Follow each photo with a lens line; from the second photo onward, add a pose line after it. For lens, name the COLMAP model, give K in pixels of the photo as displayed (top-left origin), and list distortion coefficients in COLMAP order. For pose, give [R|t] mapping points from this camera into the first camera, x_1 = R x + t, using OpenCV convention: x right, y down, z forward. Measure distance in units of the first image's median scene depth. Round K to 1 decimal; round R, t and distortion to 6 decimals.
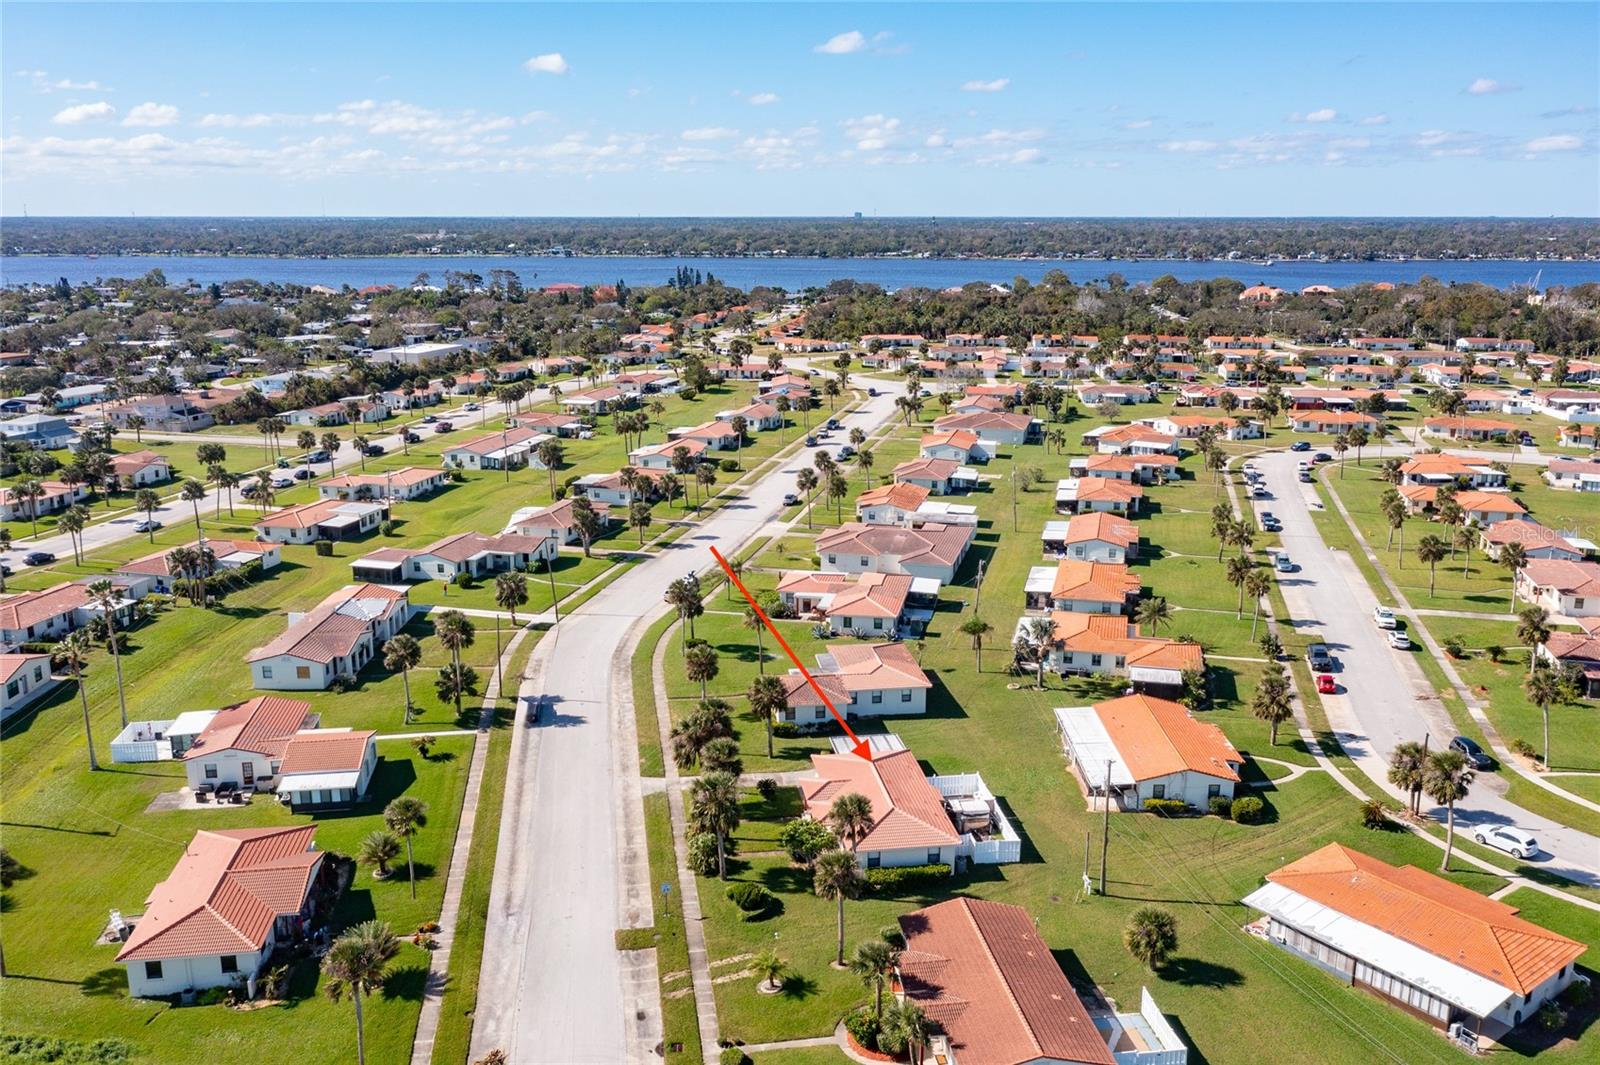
lens RADIAL K [[1294.7, 0, 788.8], [0, 1294.7, 535.2], [0, 0, 1]] dist [-0.006790, 0.017301]
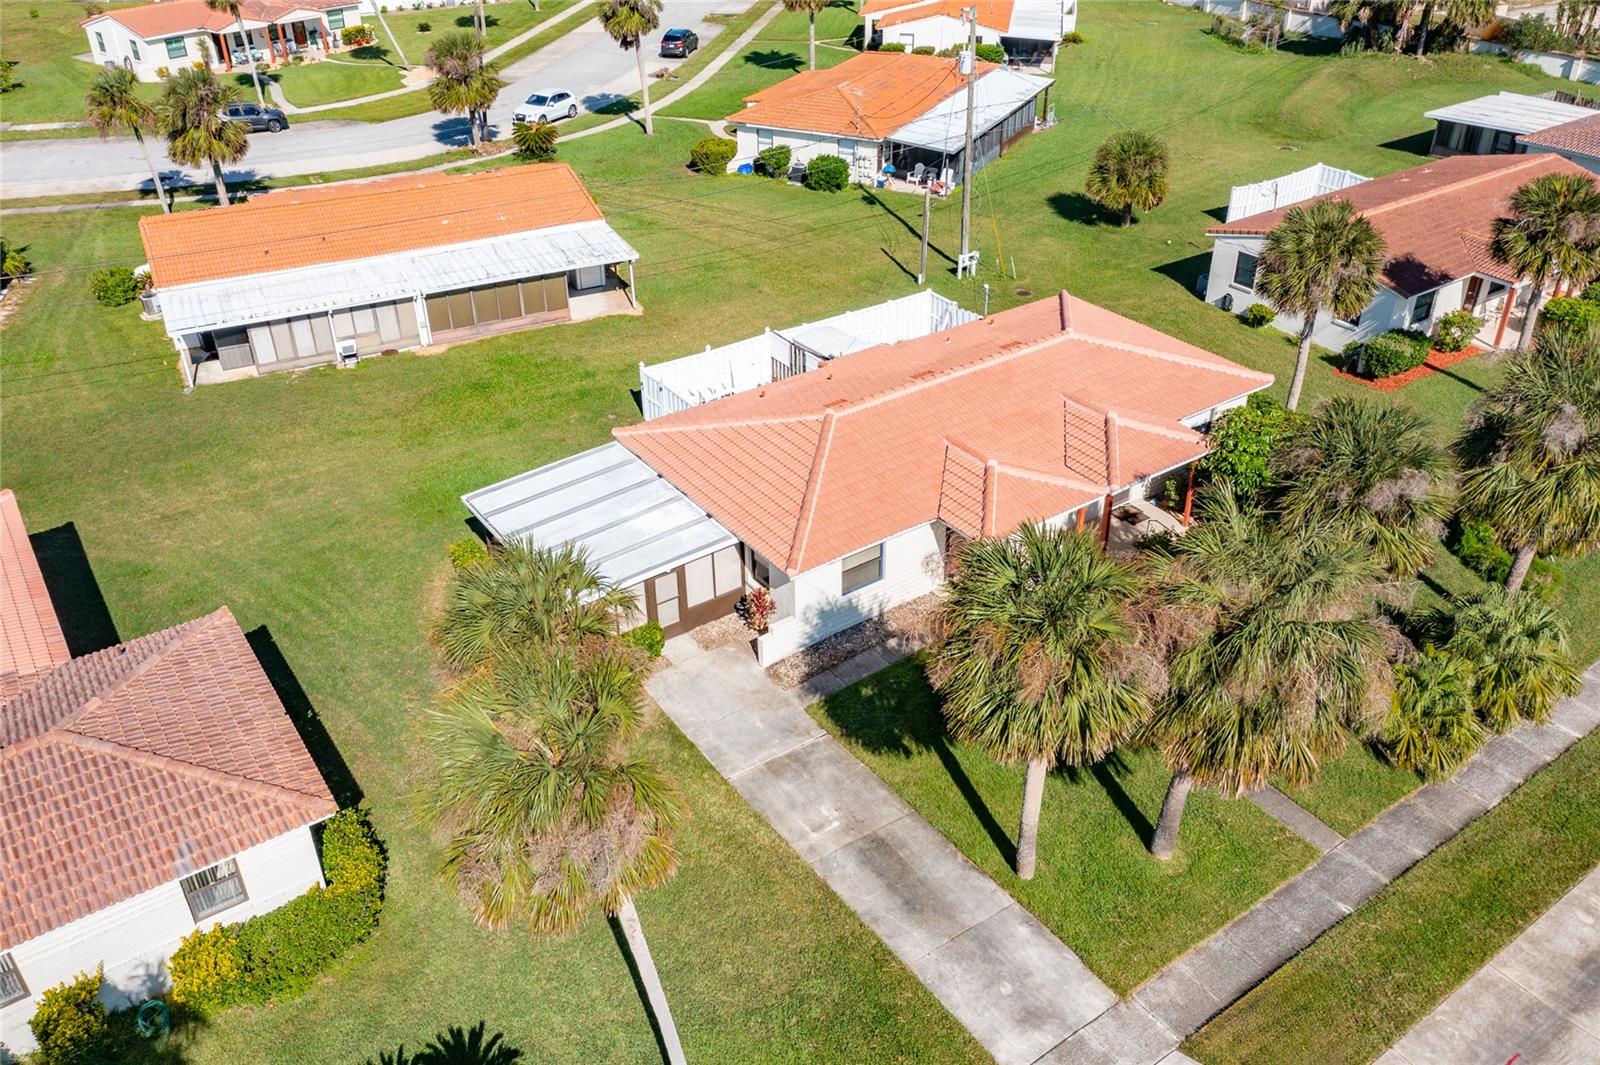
lens RADIAL K [[1281.8, 0, 793.7], [0, 1281.8, 531.5], [0, 0, 1]] dist [-0.019856, 0.050132]
pose [[-0.456726, -0.465386, 0.758167, -0.089920], [0.225014, 0.764103, 0.604579, 0.001540], [-0.860680, 0.446725, -0.244267, 0.528864]]
